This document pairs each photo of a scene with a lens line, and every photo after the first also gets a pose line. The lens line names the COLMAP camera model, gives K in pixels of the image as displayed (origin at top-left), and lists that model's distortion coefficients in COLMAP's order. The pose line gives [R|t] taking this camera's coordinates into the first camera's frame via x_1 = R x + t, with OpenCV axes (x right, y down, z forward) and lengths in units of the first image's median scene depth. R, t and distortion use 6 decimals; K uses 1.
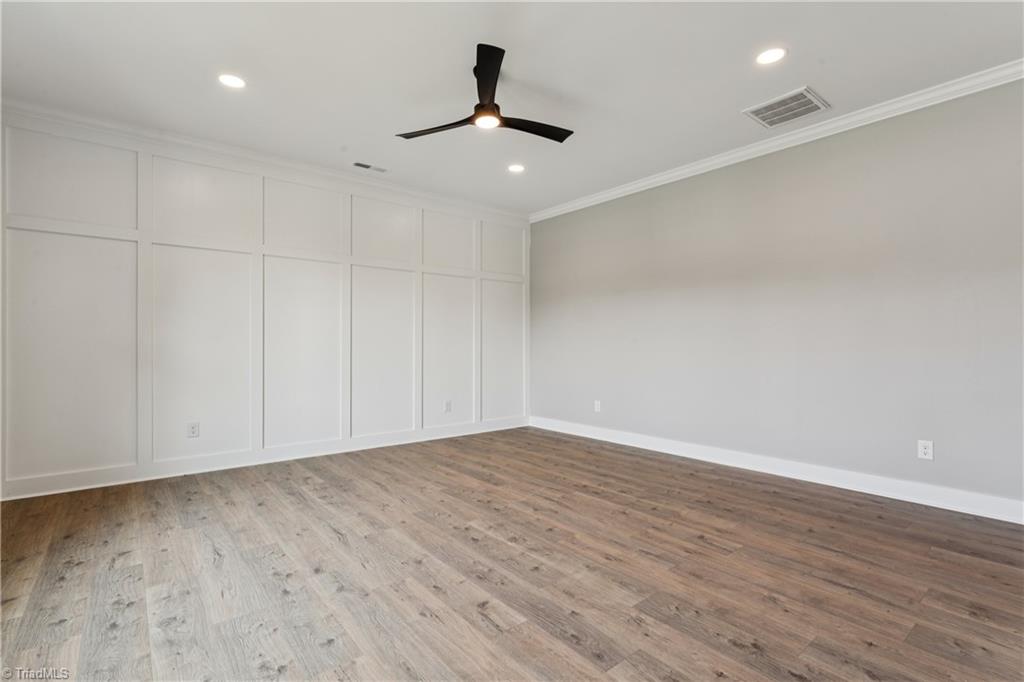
lens RADIAL K [[478.9, 0, 512.1], [0, 478.9, 336.2], [0, 0, 1]] dist [0.001046, 0.000999]
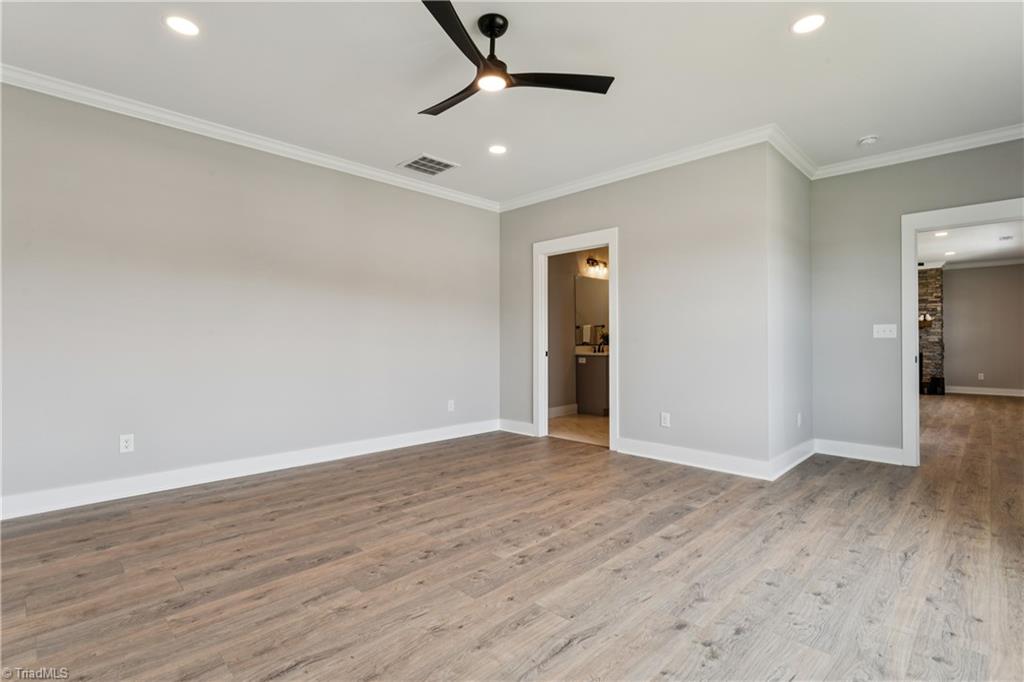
lens RADIAL K [[478.9, 0, 511.9], [0, 478.9, 346.4], [0, 0, 1]] dist [0.001046, 0.000999]
pose [[-0.102173, -0.009475, 0.994722, -0.946819], [-0.017133, 0.999823, 0.007764, 0.013377], [-0.994619, -0.016250, -0.102317, 1.105903]]
